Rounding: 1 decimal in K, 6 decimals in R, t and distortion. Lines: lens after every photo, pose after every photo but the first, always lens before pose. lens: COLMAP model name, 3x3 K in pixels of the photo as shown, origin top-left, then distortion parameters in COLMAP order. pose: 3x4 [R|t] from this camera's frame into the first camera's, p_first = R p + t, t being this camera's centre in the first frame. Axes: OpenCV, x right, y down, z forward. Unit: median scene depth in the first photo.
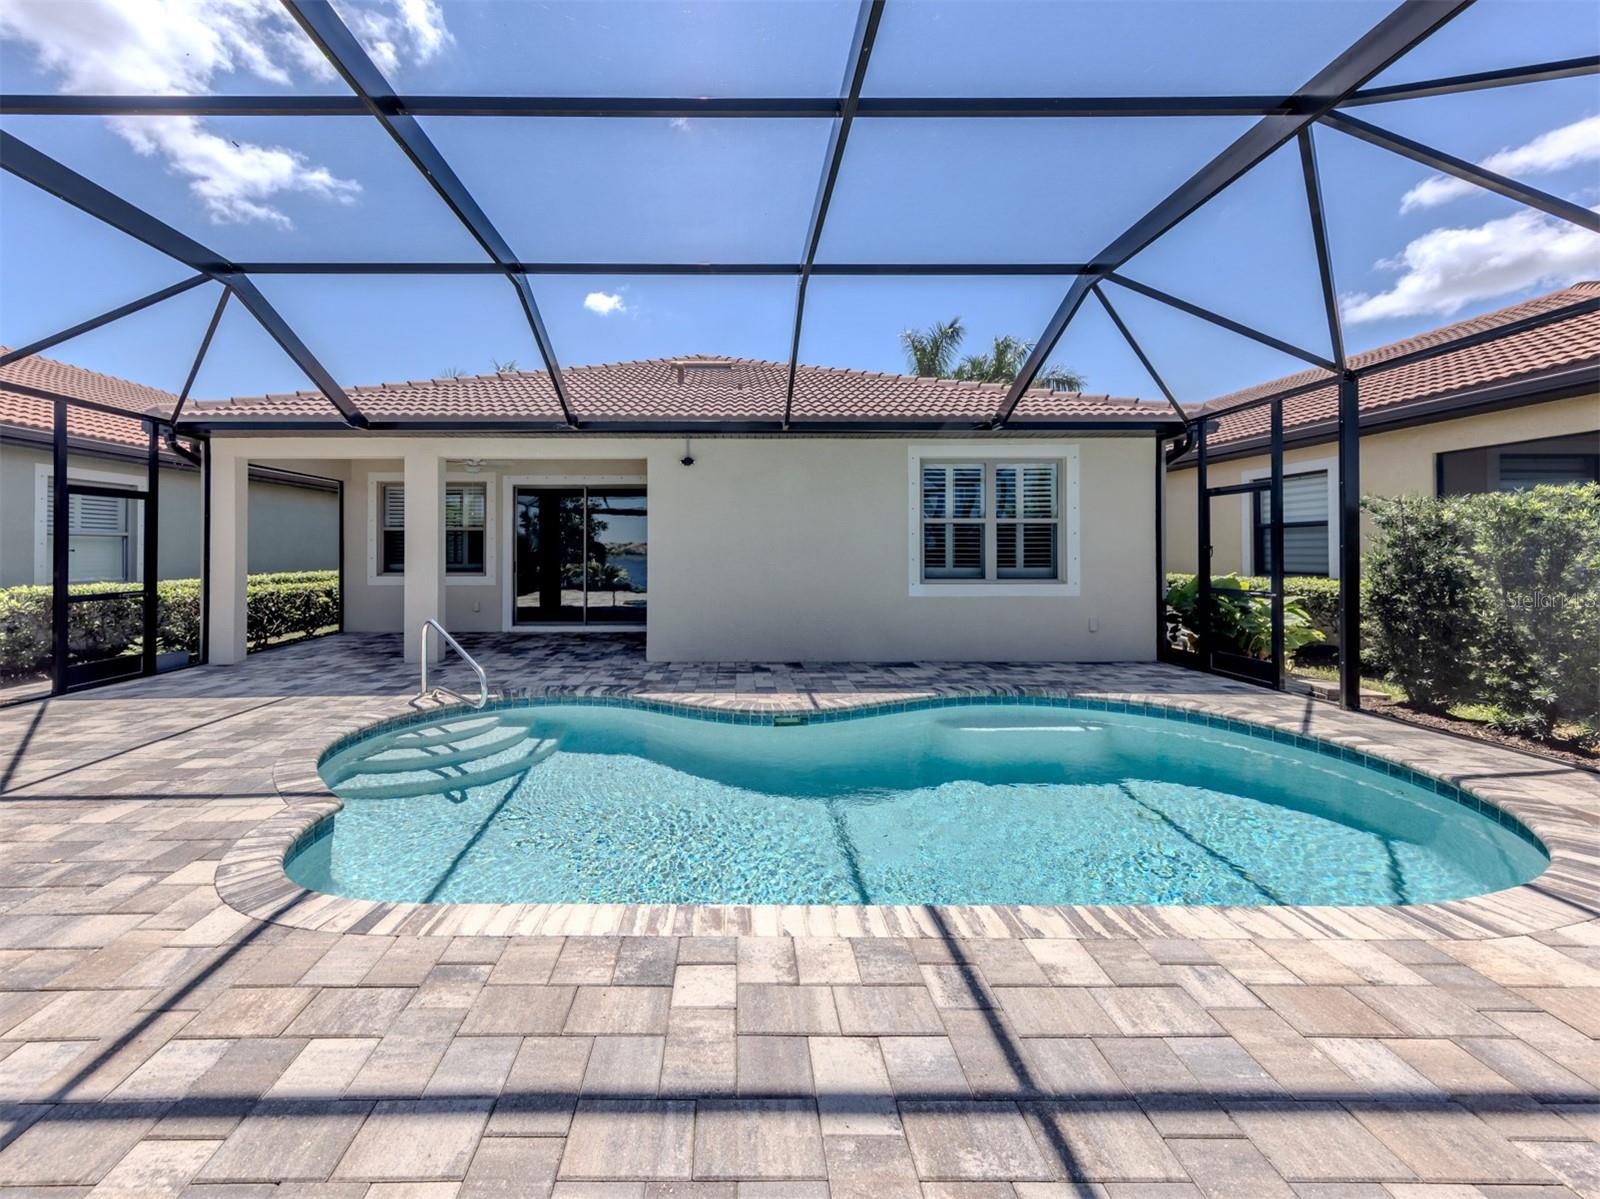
lens RADIAL K [[690.3, 0, 771.3], [0, 690.3, 547.1], [0, 0, 1]] dist [0.007900, -0.000717]
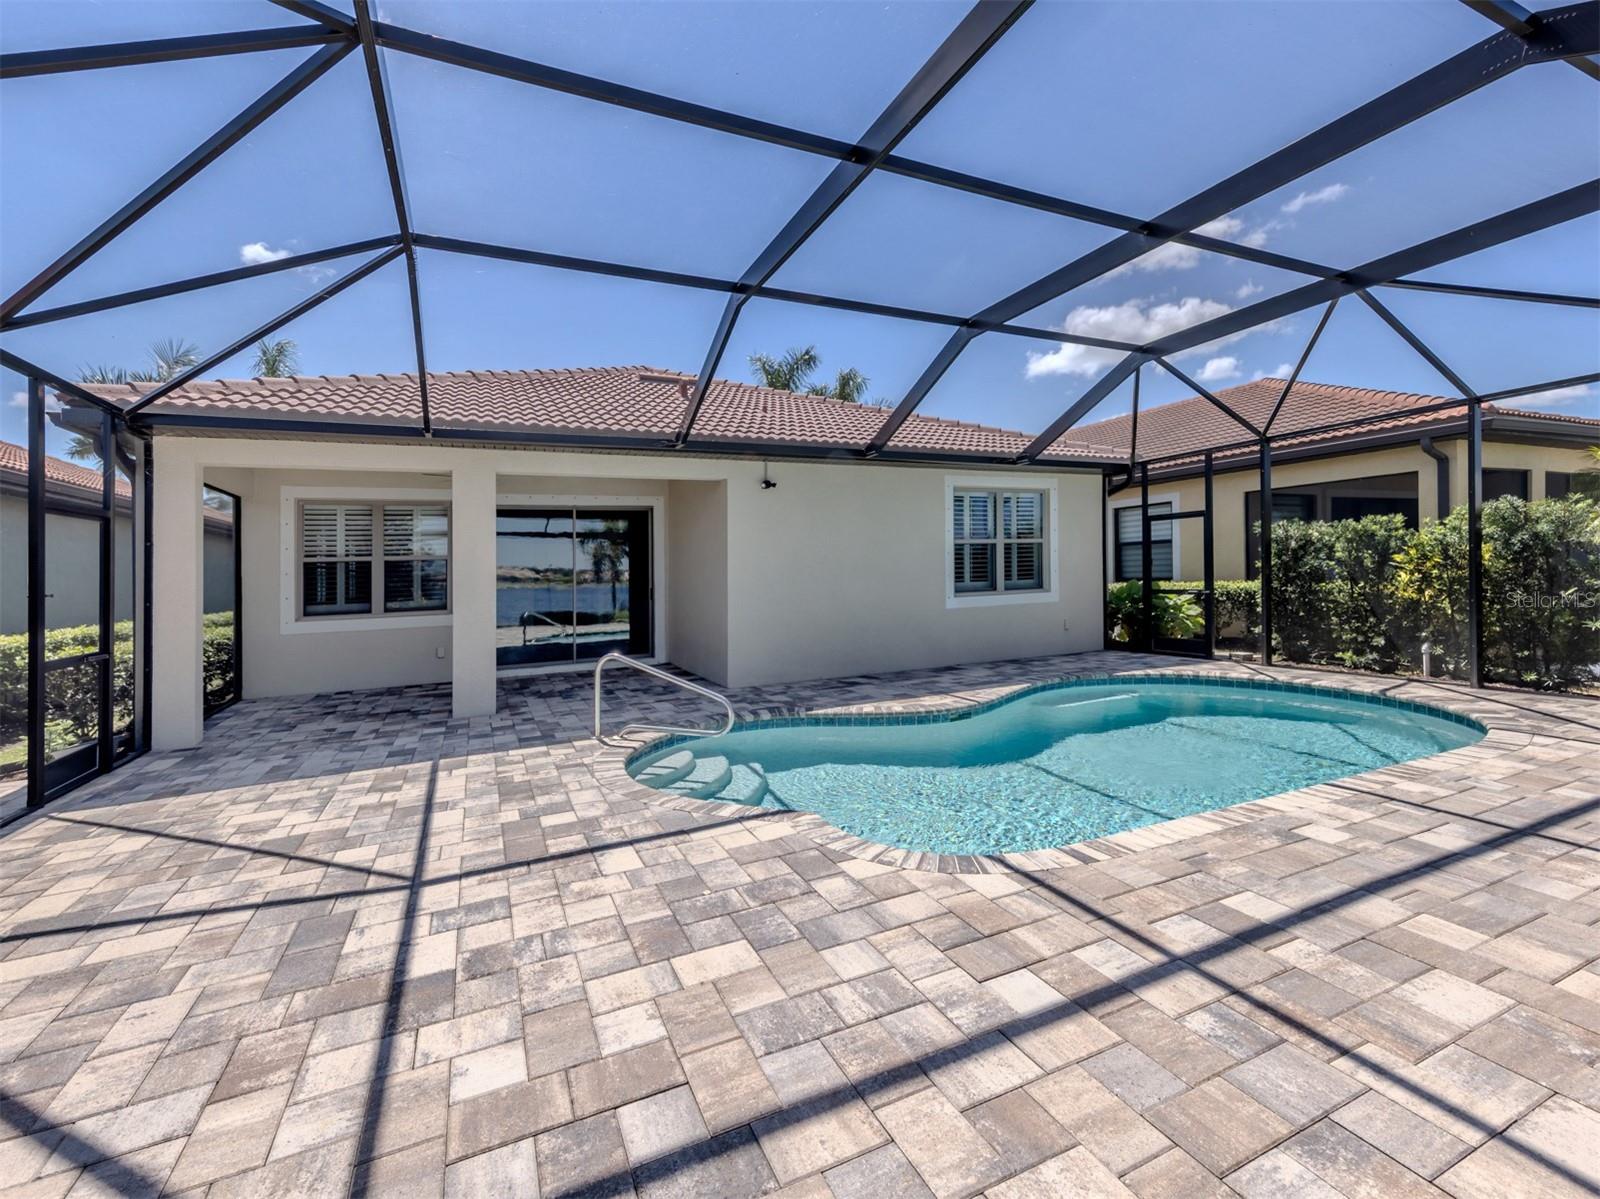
lens RADIAL K [[734.0, 0, 836.5], [0, 734.0, 592.4], [0, 0, 1]] dist [0.009472, 0.000210]
pose [[0.896233, -0.040287, 0.441750, -0.513027], [0.028584, 0.999043, 0.033119, -0.000147], [-0.442662, -0.017056, 0.896526, -0.000977]]
